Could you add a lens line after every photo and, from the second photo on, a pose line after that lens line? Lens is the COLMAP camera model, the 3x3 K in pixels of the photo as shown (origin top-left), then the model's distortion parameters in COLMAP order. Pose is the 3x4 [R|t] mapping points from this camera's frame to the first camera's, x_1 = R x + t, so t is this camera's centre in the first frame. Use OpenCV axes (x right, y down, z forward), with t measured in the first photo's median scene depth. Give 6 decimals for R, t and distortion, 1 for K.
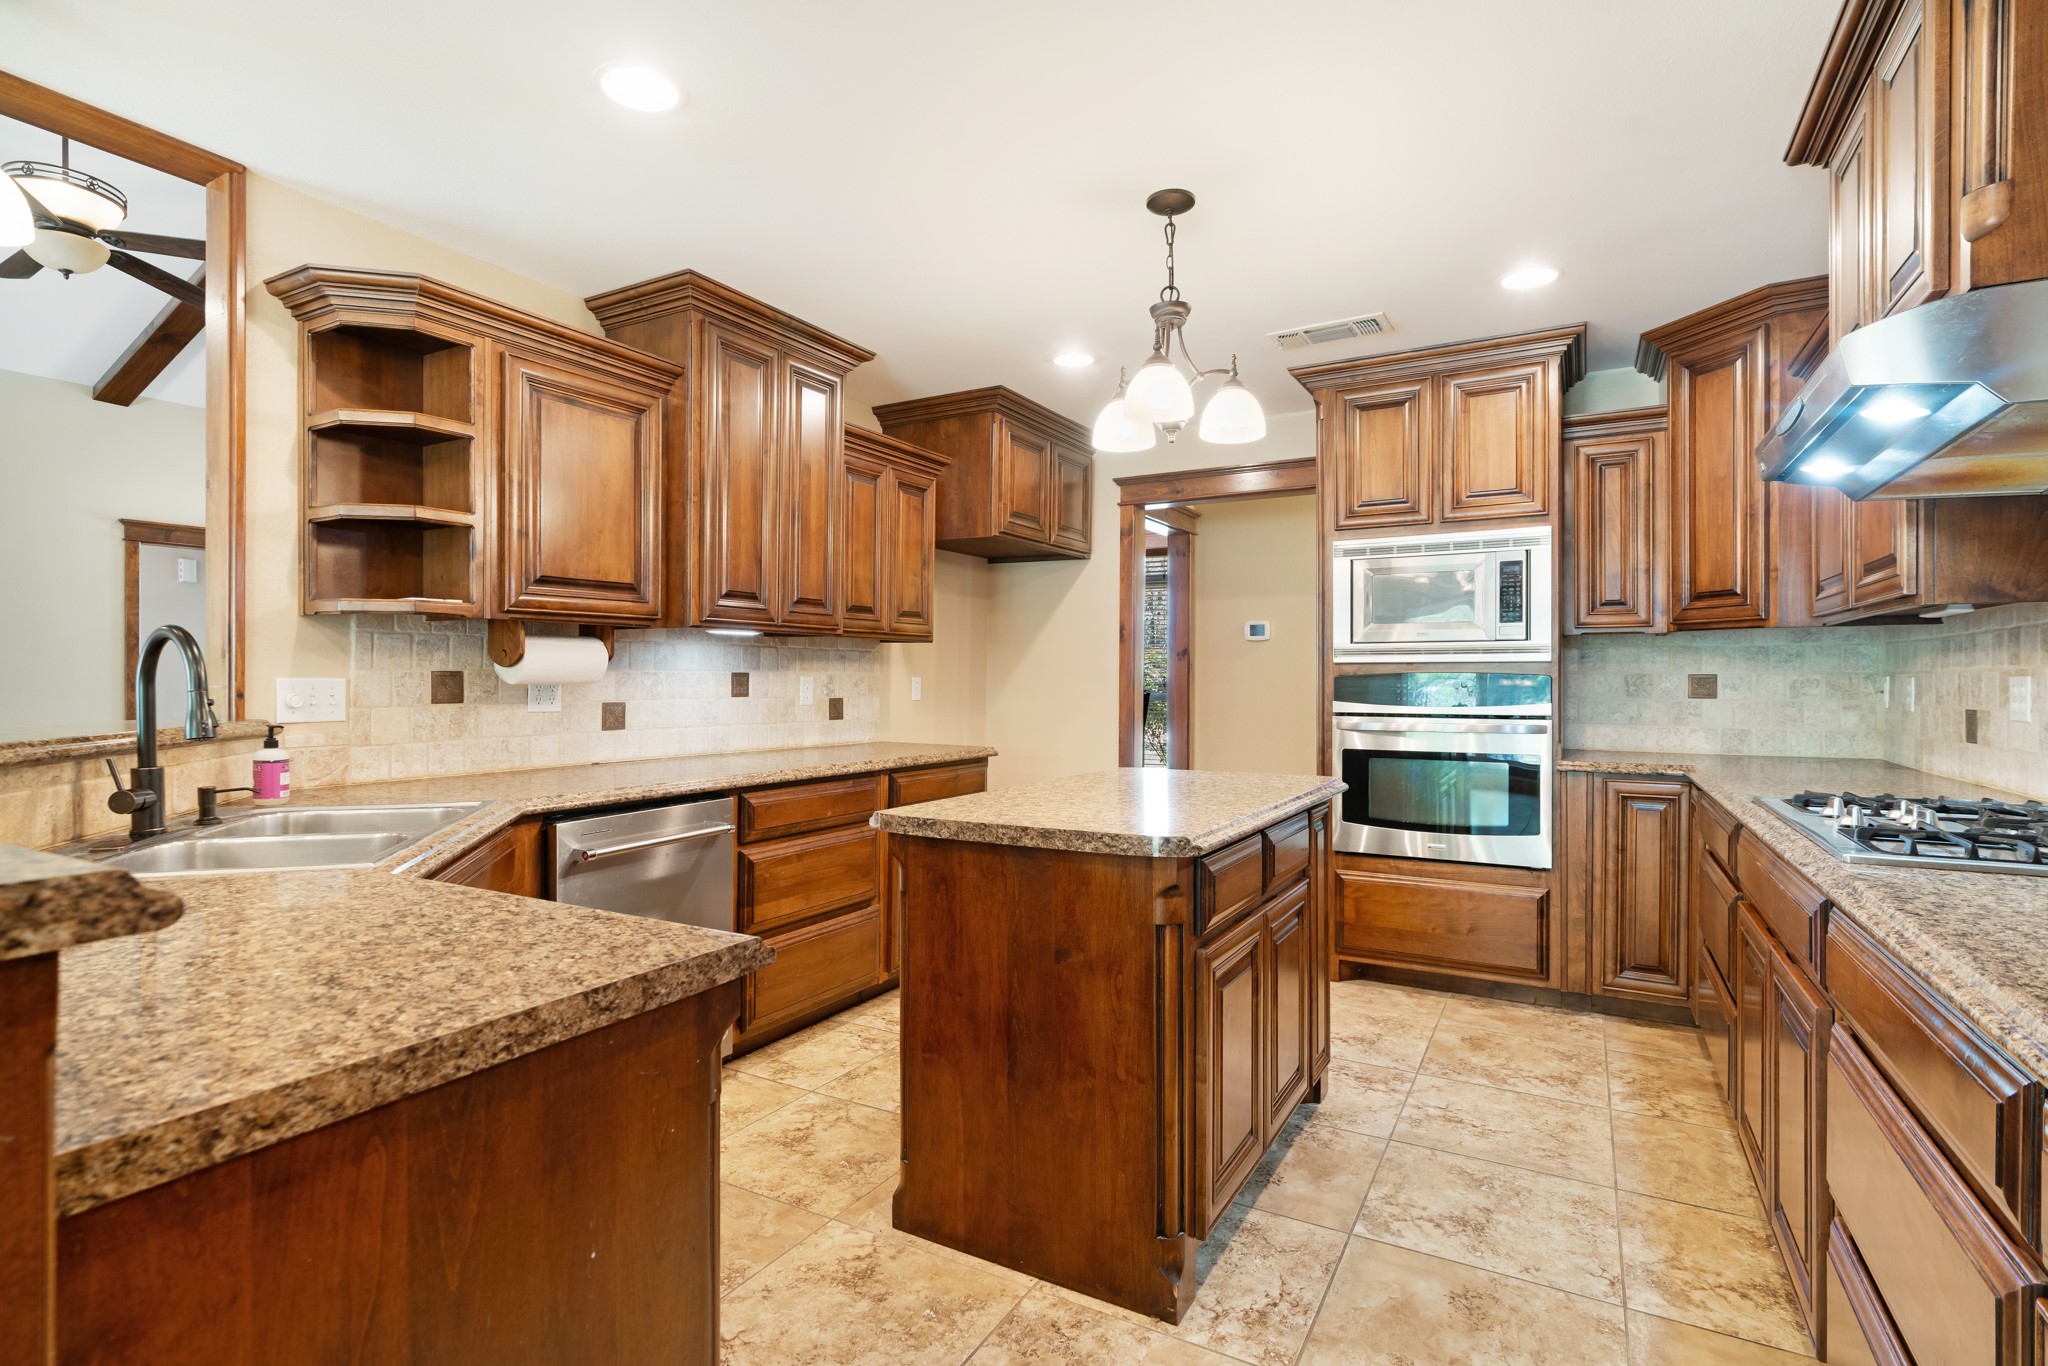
lens RADIAL K [[994.6, 0, 1017.7], [0, 994.6, 682.7], [0, 0, 1]] dist [-0.003868, 0.002283]
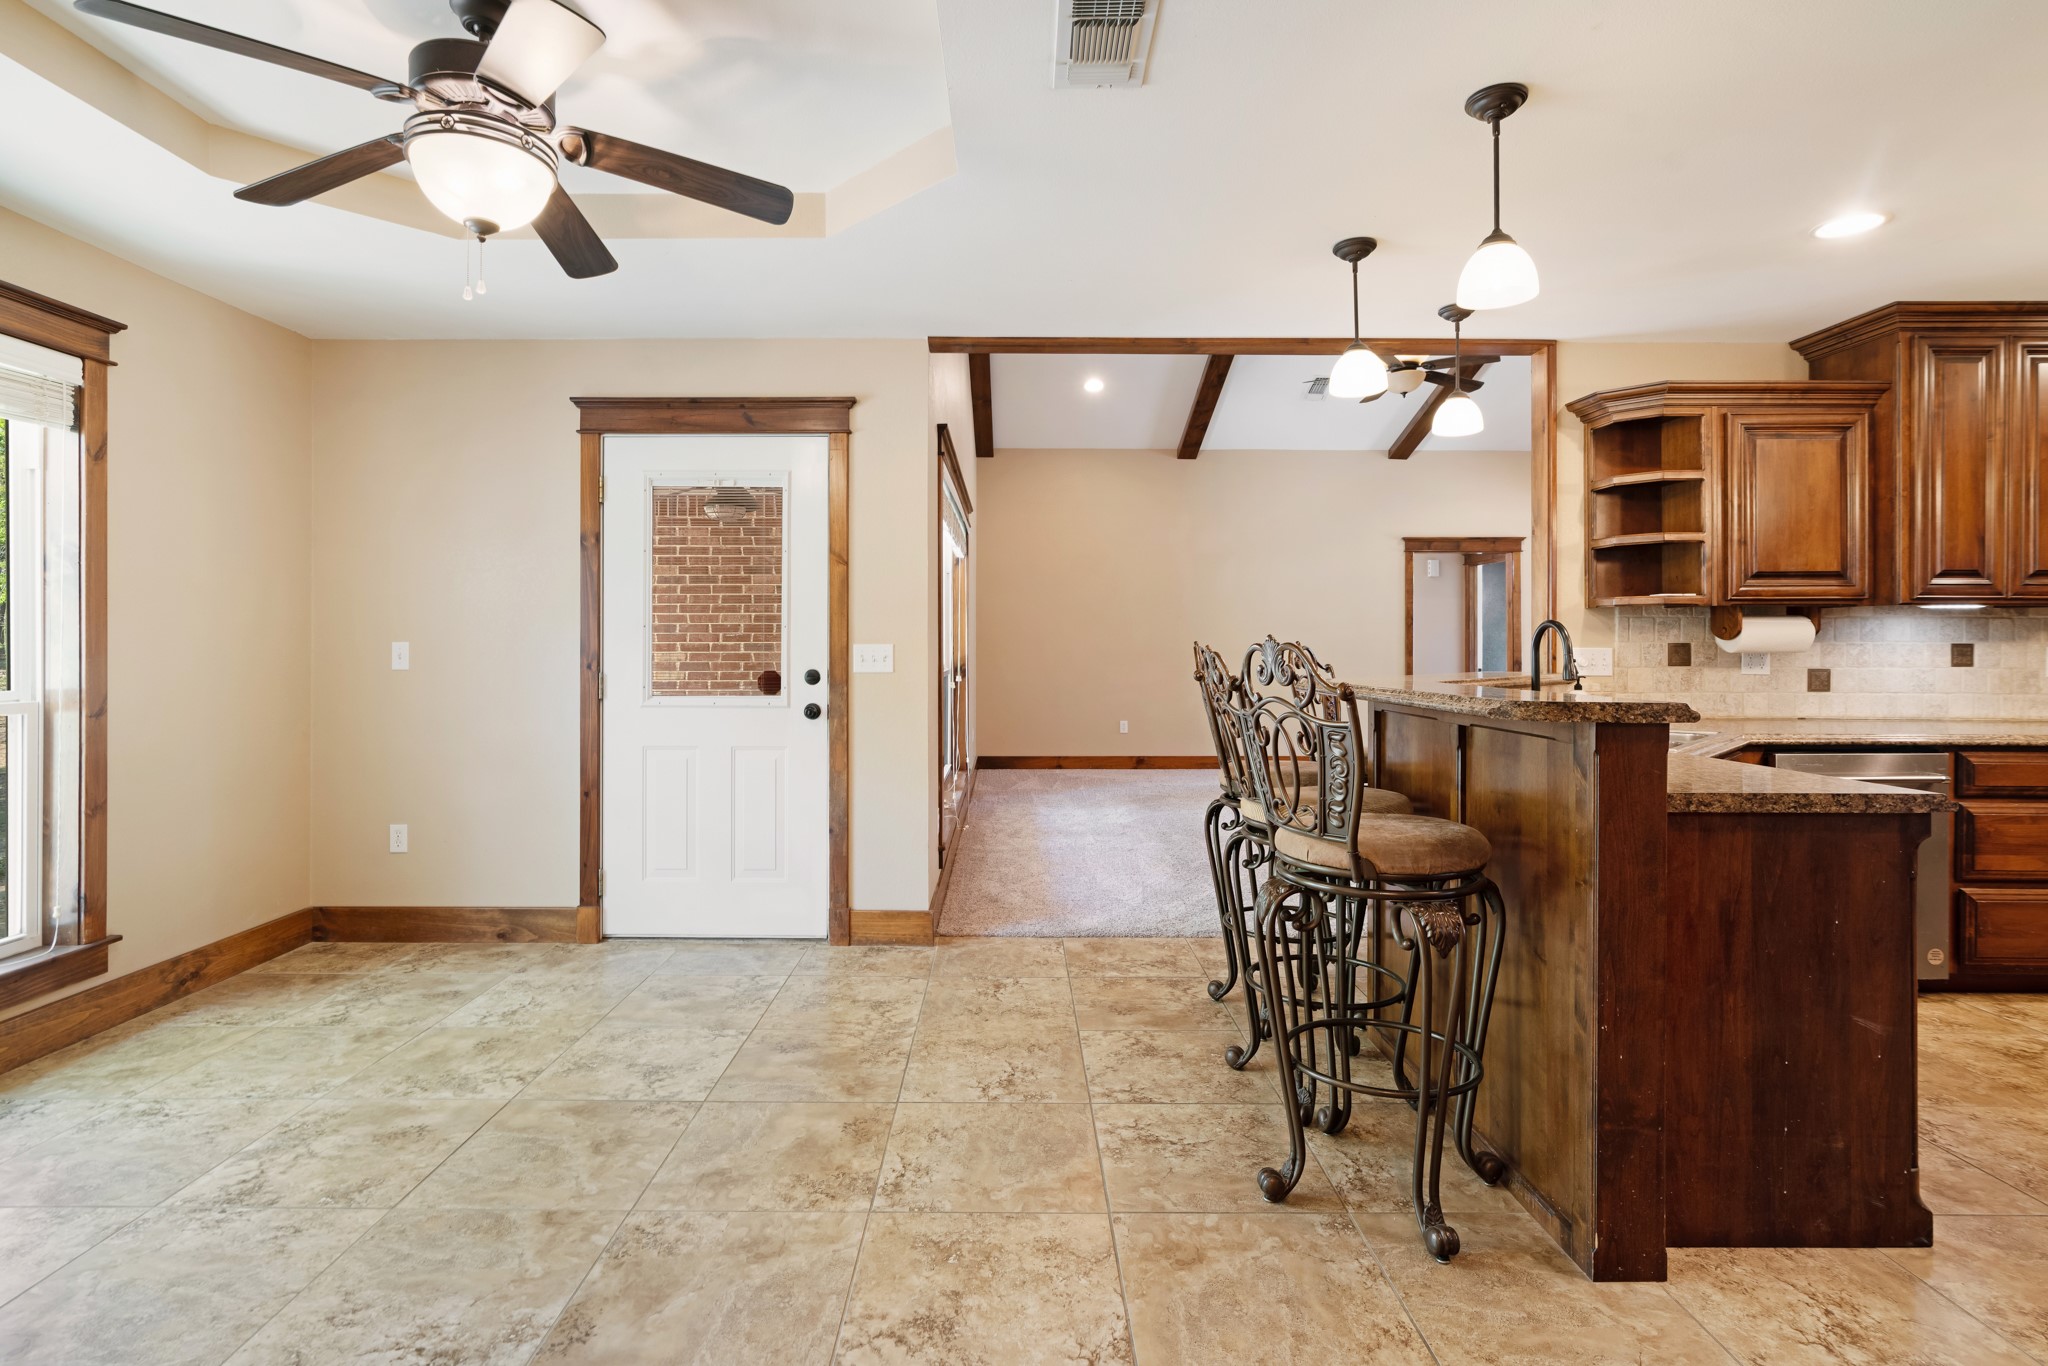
lens RADIAL K [[994.6, 0, 1004.9], [0, 994.6, 634.7], [0, 0, 1]] dist [-0.003868, 0.002283]
pose [[0.492806, -0.008679, -0.870096, 0.166010], [-0.006278, 0.999889, -0.013530, 0.001441], [0.870117, 0.012130, 0.492697, -0.484715]]
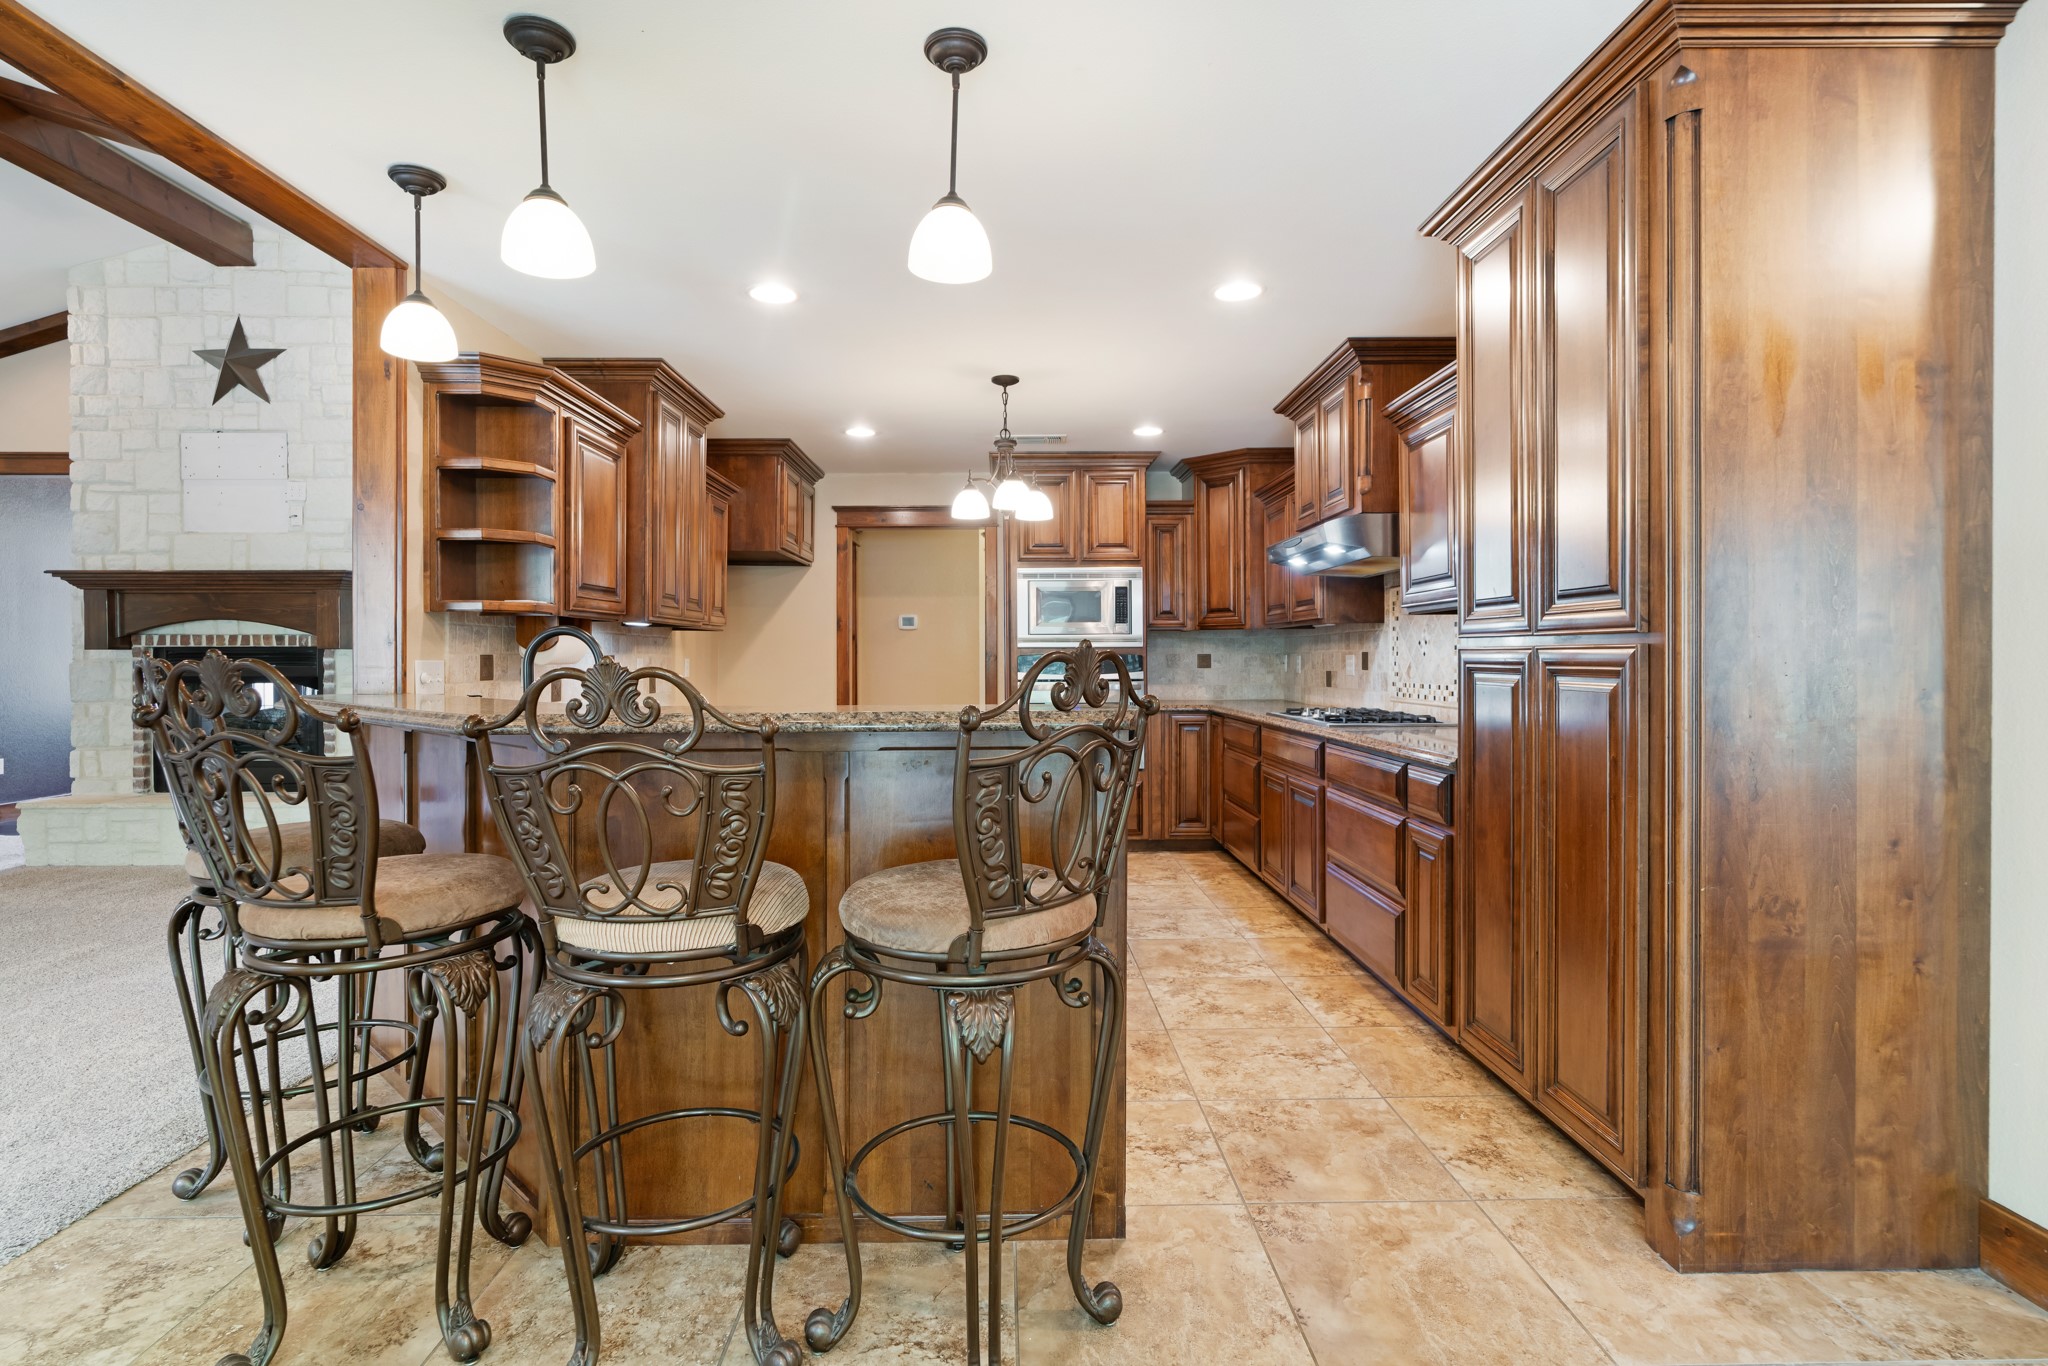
lens RADIAL K [[994.6, 0, 1032.0], [0, 994.6, 667.1], [0, 0, 1]] dist [-0.003868, 0.002283]
pose [[0.853809, -0.010120, 0.520488, -0.594490], [0.008037, 0.999948, 0.006258, 0.001106], [-0.520524, -0.001160, 0.853846, -0.412662]]
